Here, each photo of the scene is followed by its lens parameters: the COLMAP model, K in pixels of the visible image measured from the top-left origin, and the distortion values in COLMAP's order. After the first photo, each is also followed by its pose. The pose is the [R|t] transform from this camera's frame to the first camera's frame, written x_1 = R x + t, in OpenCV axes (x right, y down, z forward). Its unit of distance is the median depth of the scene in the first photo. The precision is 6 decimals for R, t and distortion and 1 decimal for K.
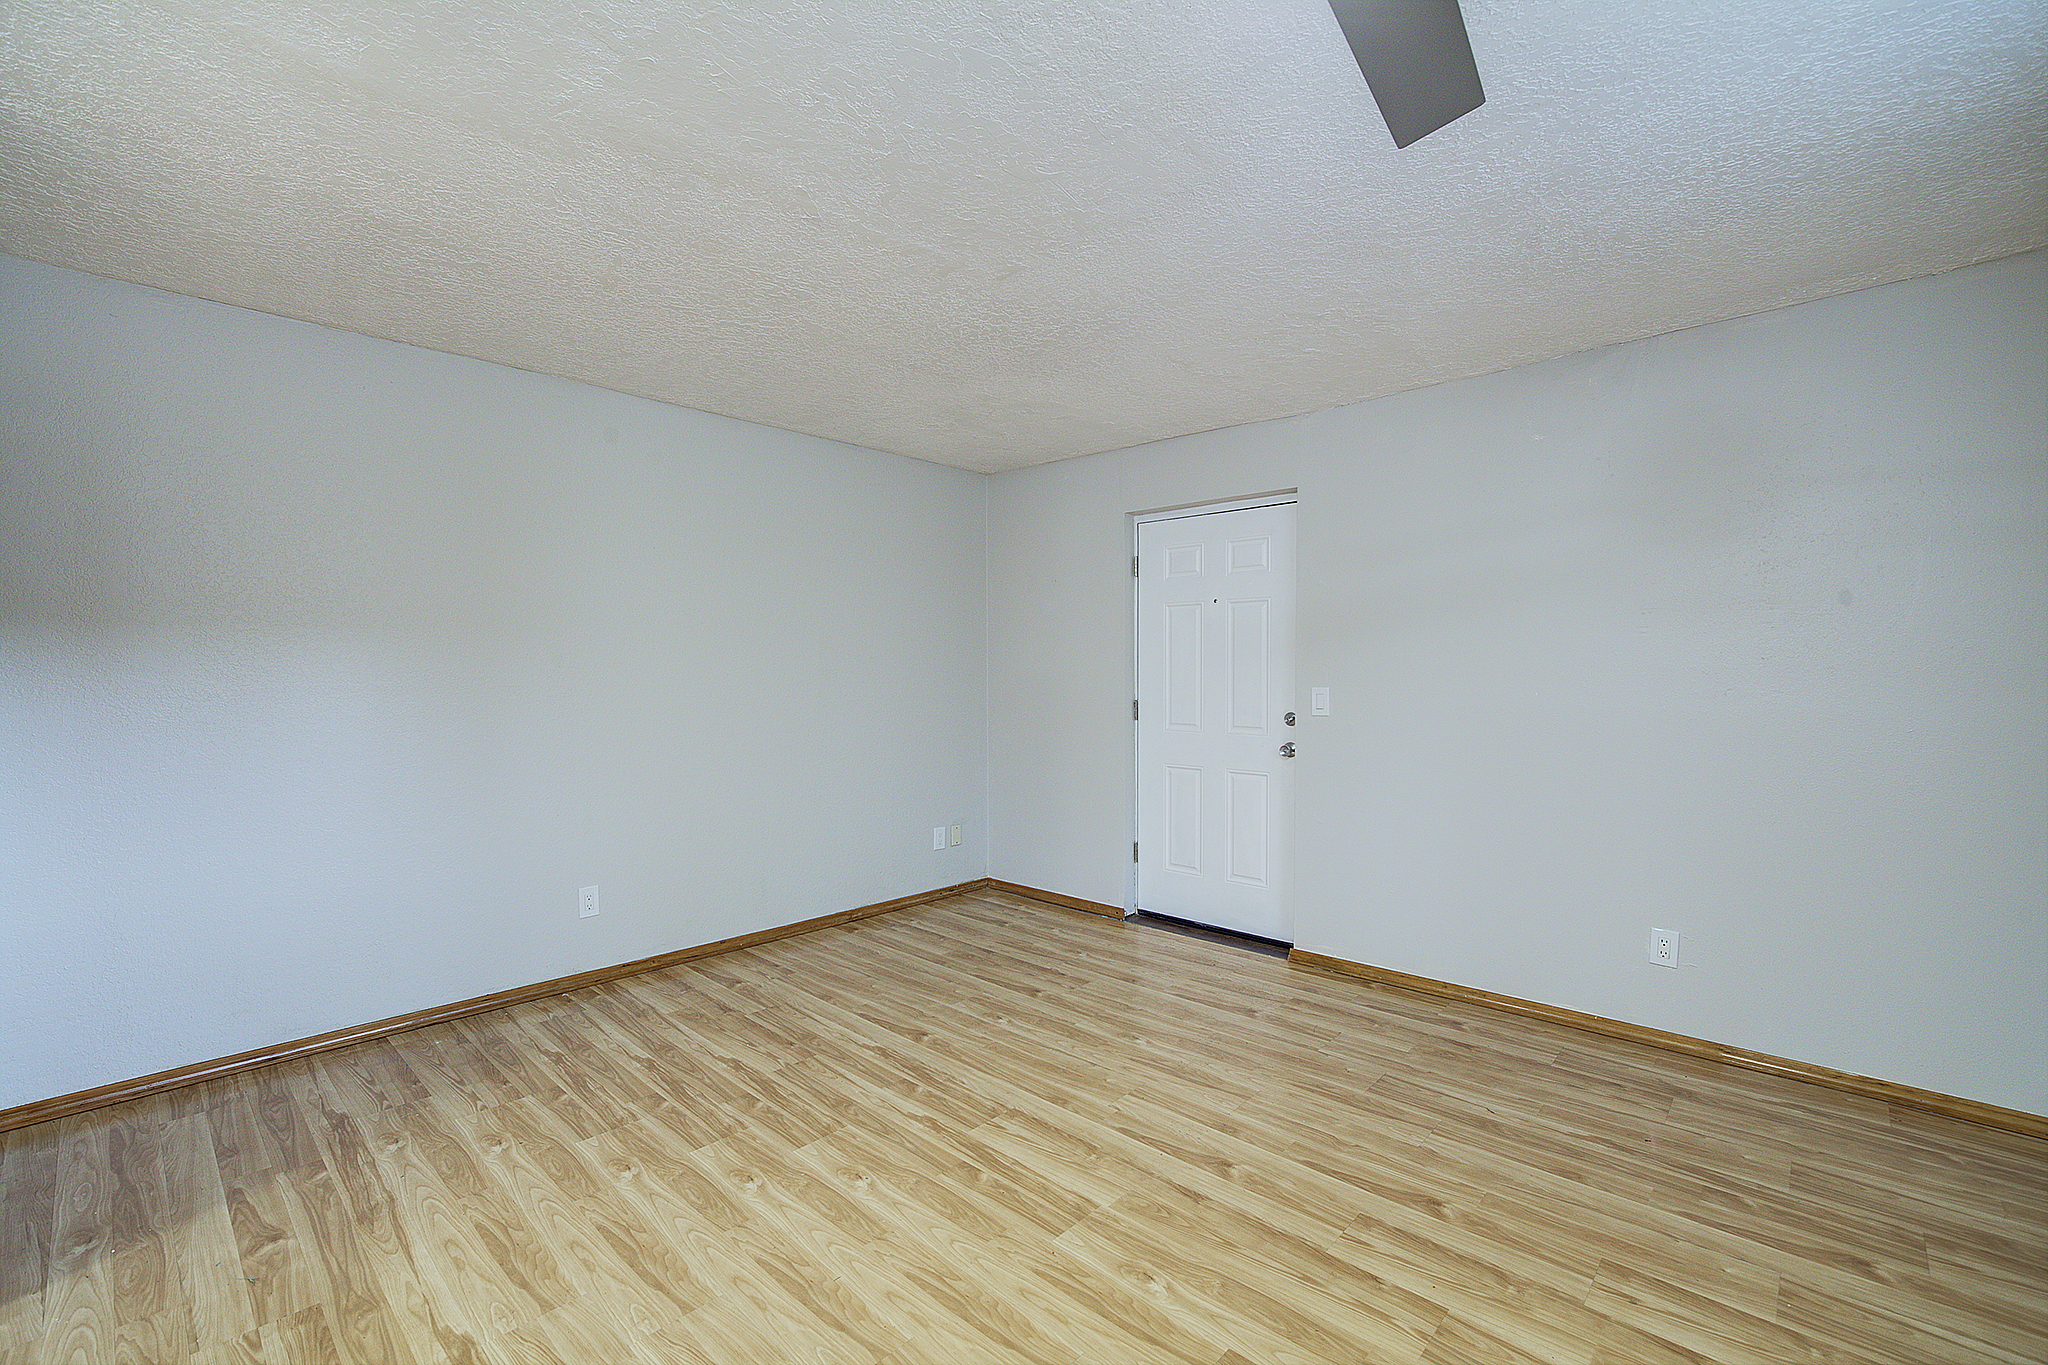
lens RADIAL K [[870.7, 0, 1023.4], [0, 870.7, 685.3], [0, 0, 1]] dist [-0.012052, 0.000191]
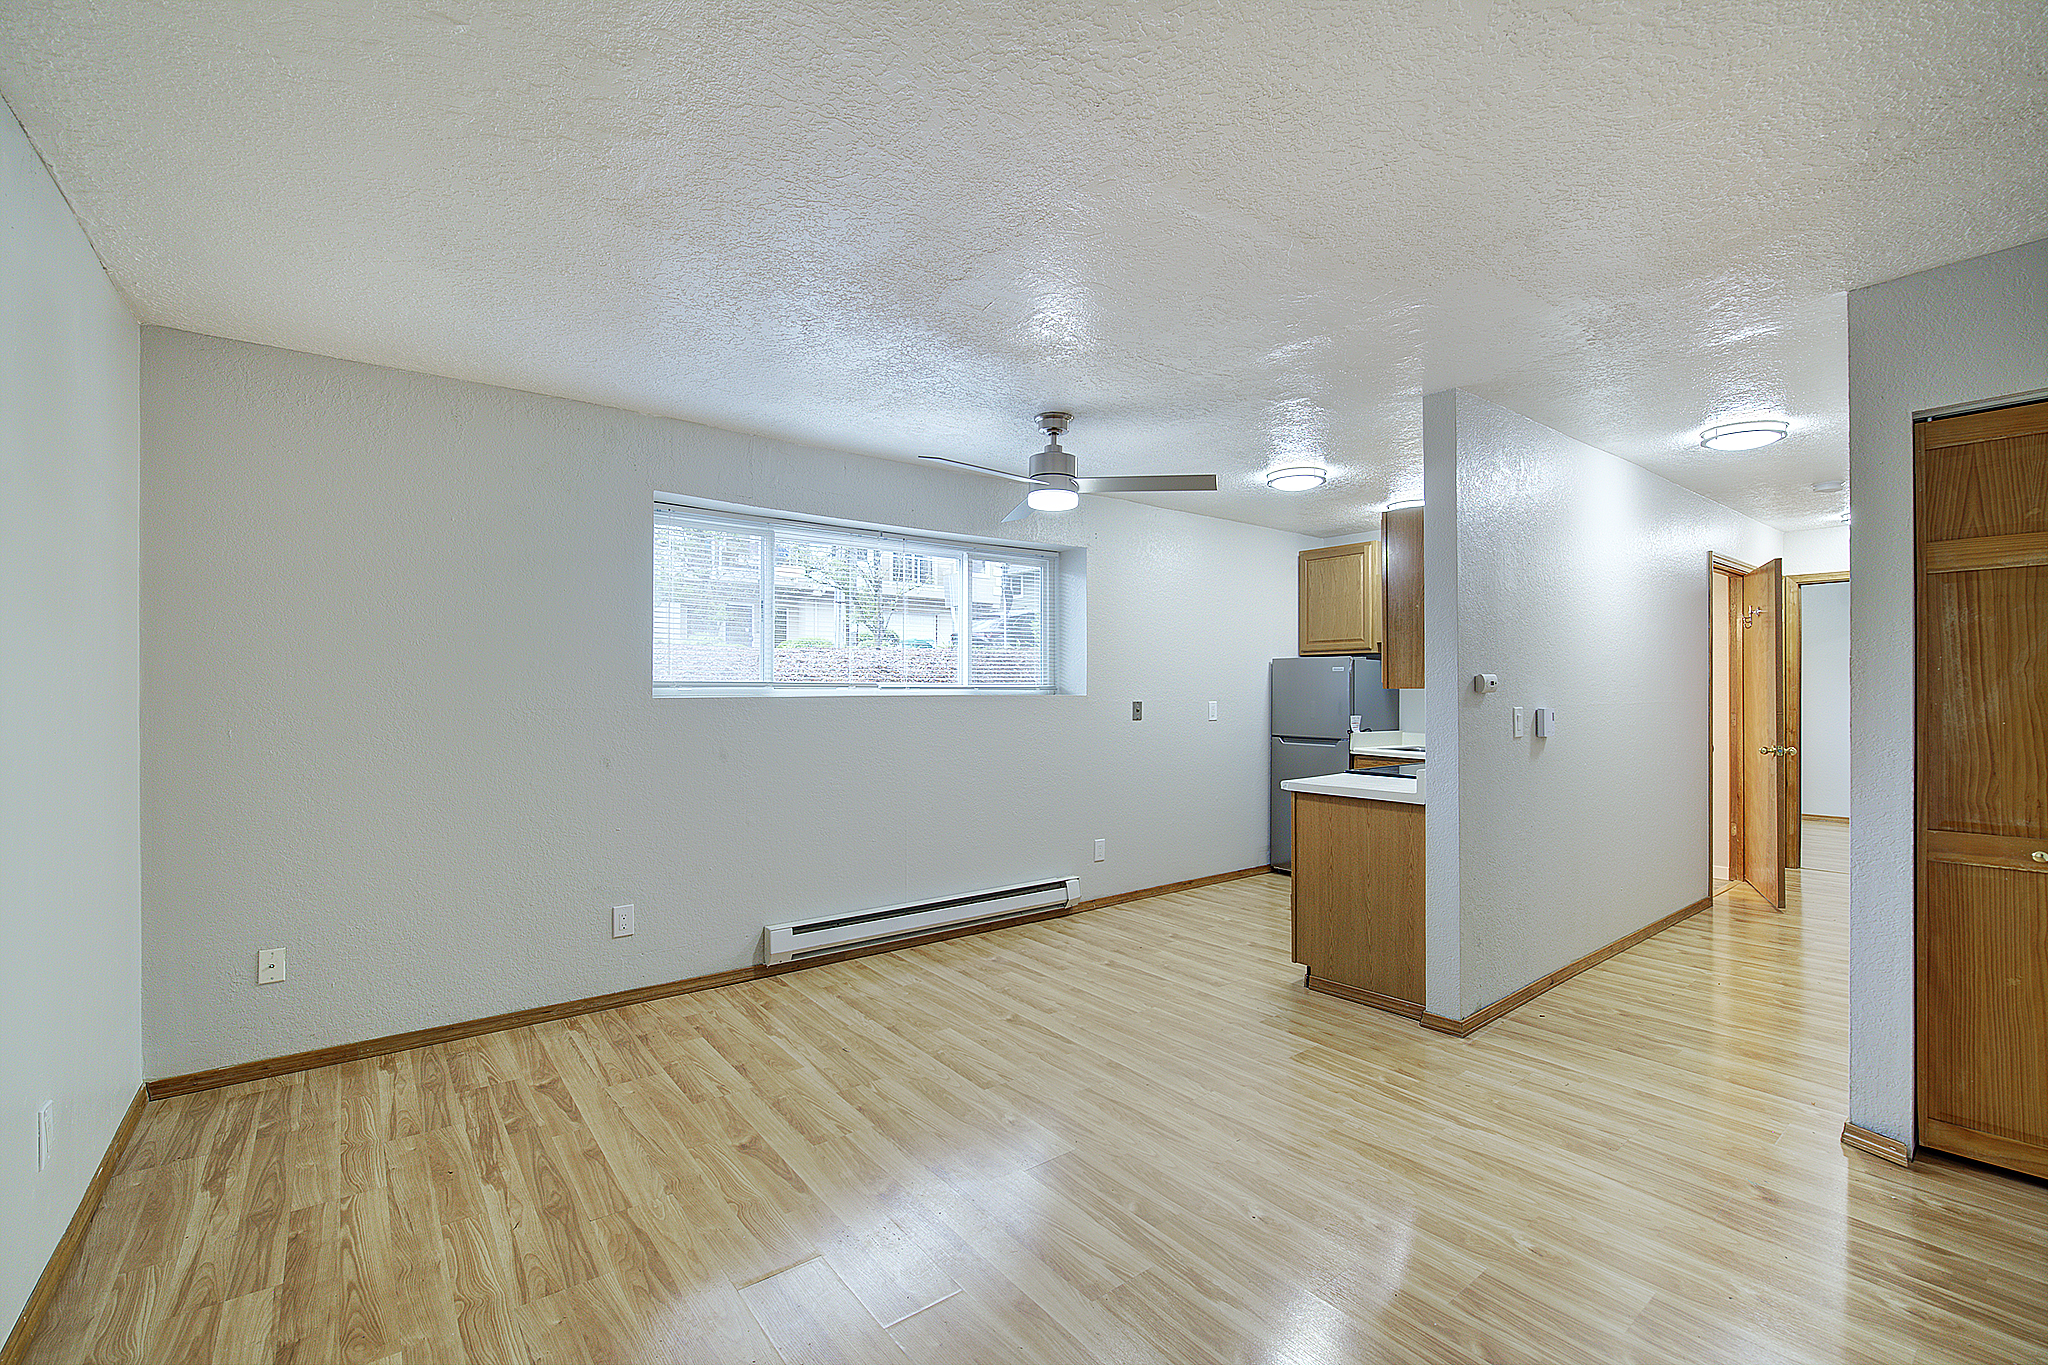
lens RADIAL K [[870.7, 0, 1023.4], [0, 870.7, 685.3], [0, 0, 1]] dist [-0.012052, 0.000191]
pose [[-0.988191, 0.002603, 0.153203, -0.059137], [0.004144, 0.999944, 0.009740, -0.027069], [-0.153169, 0.010260, -0.988147, 1.542576]]
